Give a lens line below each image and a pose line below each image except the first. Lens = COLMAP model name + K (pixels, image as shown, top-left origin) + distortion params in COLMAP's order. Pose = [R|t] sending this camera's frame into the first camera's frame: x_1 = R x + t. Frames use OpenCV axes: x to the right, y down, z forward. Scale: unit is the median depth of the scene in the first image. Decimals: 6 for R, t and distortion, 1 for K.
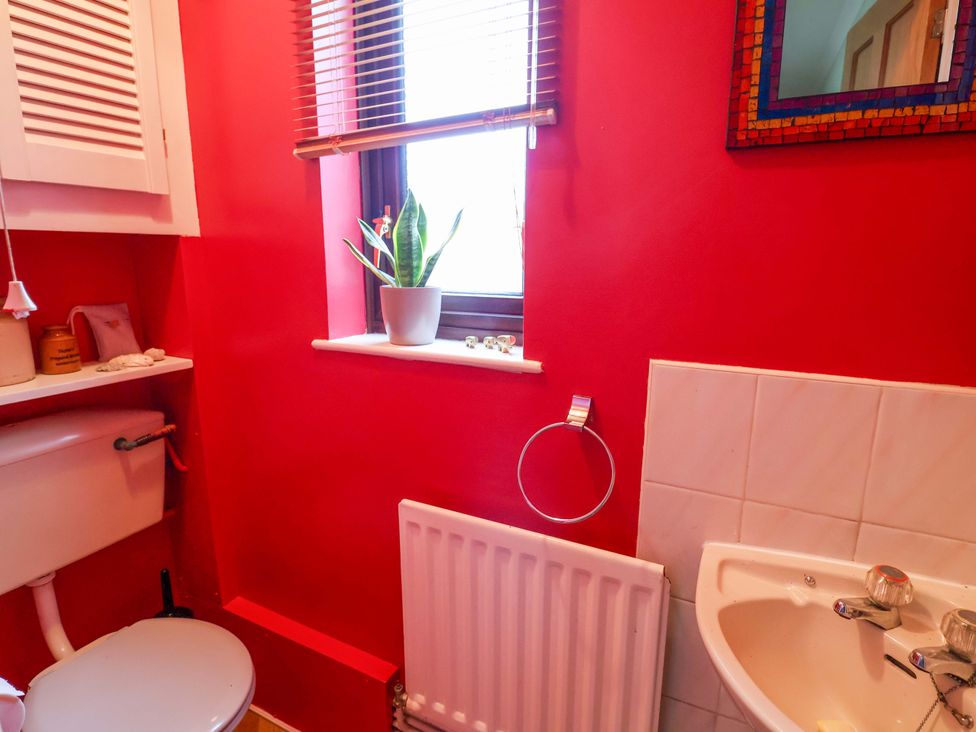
lens RADIAL K [[519.4, 0, 487.9], [0, 519.4, 363.9], [0, 0, 1]] dist [-0.027041, -0.002502]
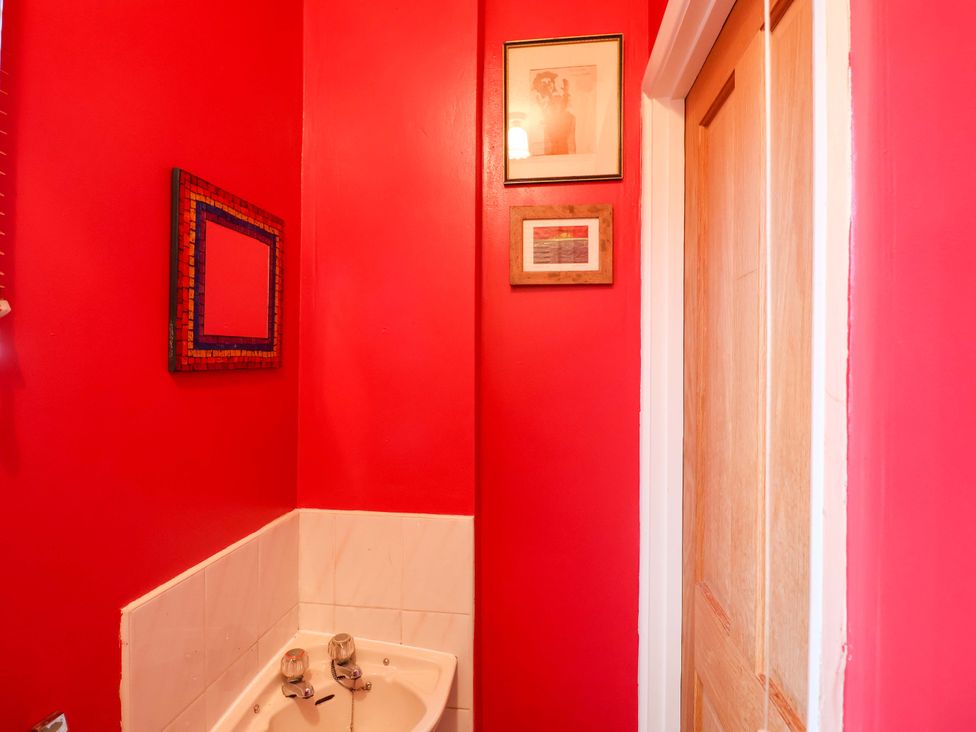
lens RADIAL K [[519.4, 0, 488.6], [0, 519.4, 362.0], [0, 0, 1]] dist [-0.027041, -0.002502]
pose [[-0.345710, -0.003215, 0.938336, -0.789563], [0.200290, 0.976695, 0.077139, -0.414025], [-0.916716, 0.214607, -0.337009, 0.807437]]
